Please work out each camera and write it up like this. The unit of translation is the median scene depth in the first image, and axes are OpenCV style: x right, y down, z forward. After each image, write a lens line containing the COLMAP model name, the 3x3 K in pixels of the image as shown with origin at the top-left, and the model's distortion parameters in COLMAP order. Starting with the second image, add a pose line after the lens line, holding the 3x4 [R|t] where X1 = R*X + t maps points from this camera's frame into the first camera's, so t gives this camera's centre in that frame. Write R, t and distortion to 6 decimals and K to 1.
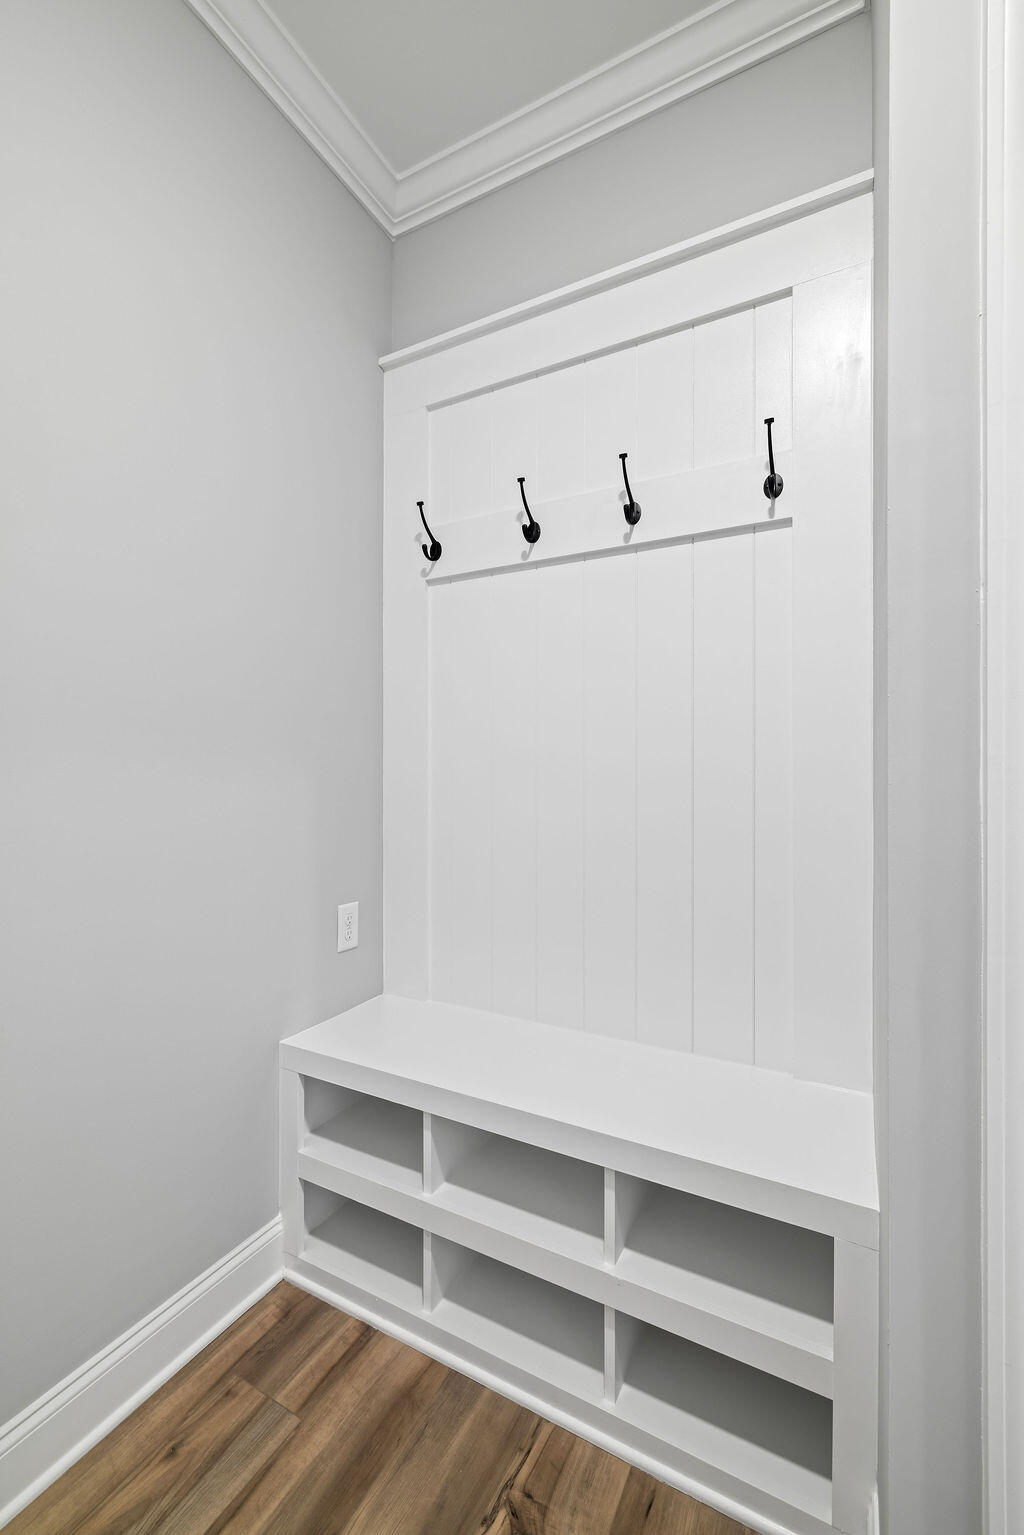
lens RADIAL K [[649.8, 0, 512.7], [0, 649.8, 773.7], [0, 0, 1]] dist [-0.000882, 0.001868]
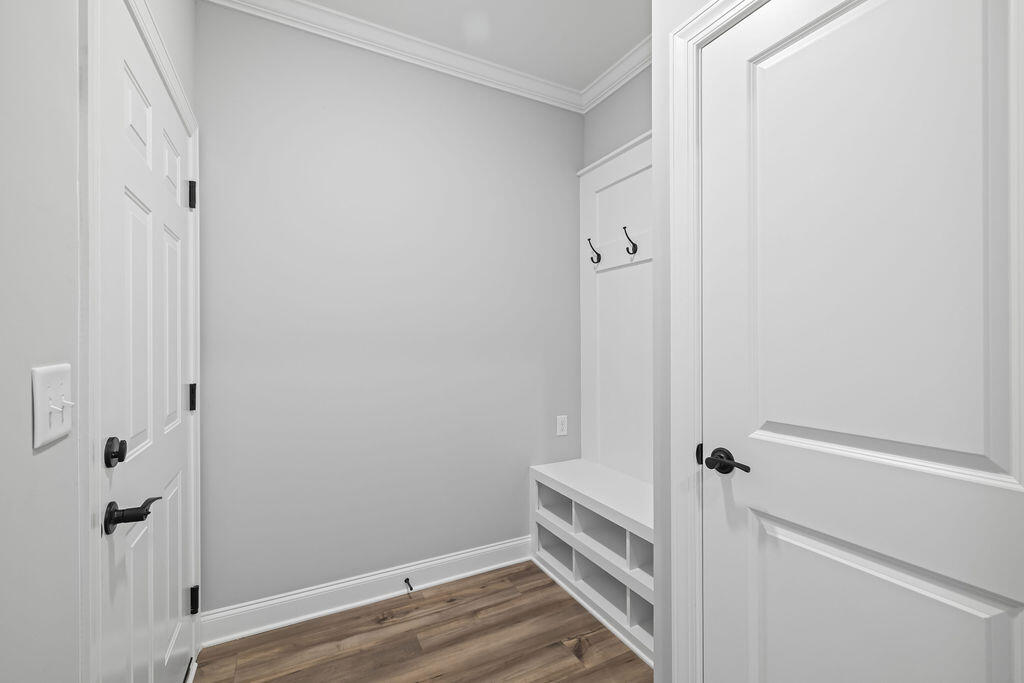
lens RADIAL K [[433.5, 0, 511.6], [0, 433.5, 341.2], [0, 0, 1]] dist [-0.000882, 0.001868]
pose [[0.829634, -0.005597, -0.558279, 0.559413], [0.006547, 0.999979, -0.000296, -0.080158], [0.558269, -0.003410, 0.829653, -0.464528]]
